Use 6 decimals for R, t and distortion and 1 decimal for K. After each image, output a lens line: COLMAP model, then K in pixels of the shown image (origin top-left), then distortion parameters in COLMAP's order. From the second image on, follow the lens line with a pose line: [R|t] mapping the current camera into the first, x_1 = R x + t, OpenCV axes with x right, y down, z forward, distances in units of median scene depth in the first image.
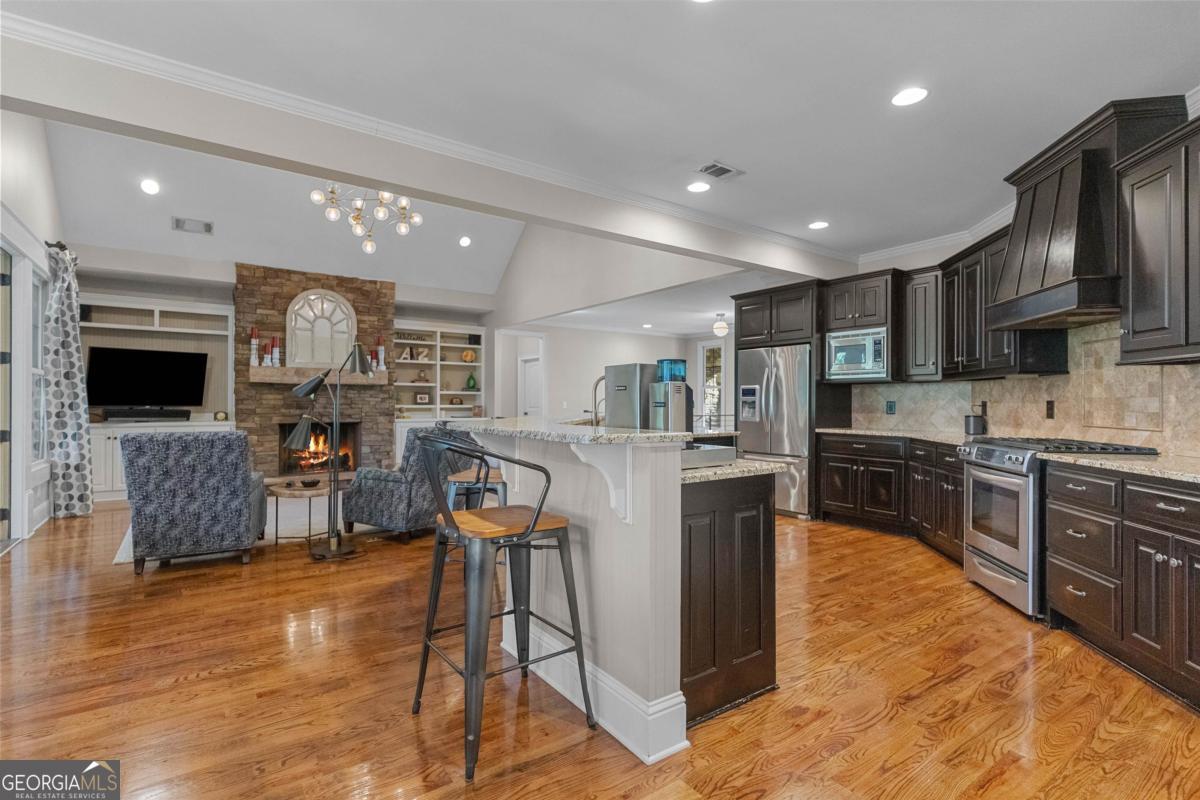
lens RADIAL K [[568.8, 0, 600.0], [0, 568.8, 400.0], [0, 0, 1]] dist [0.002305, -0.000247]
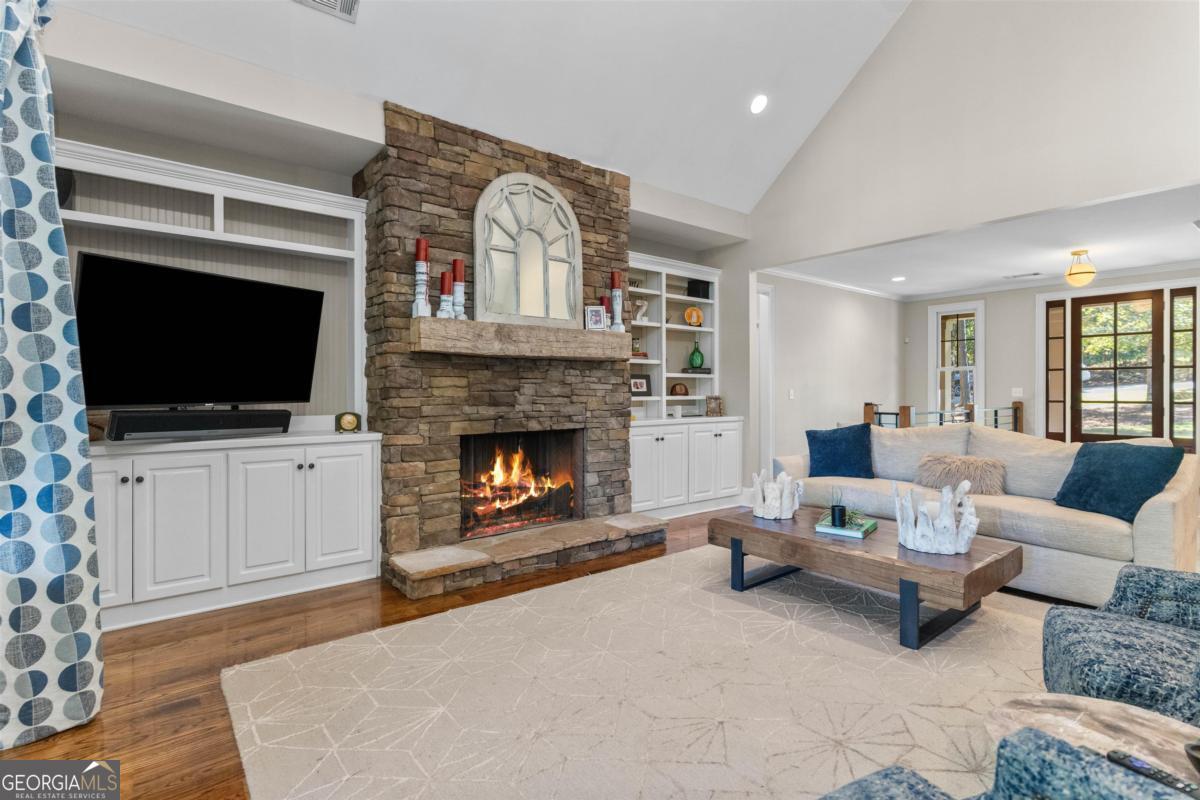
lens RADIAL K [[568.2, 0, 597.4], [0, 568.2, 390.3], [0, 0, 1]] dist [-0.001536, -0.000249]
pose [[0.998807, -0.005003, 0.048579, -0.605979], [0.004852, 0.999983, 0.003223, 0.000854], [-0.048595, -0.002984, 0.998814, 0.641719]]
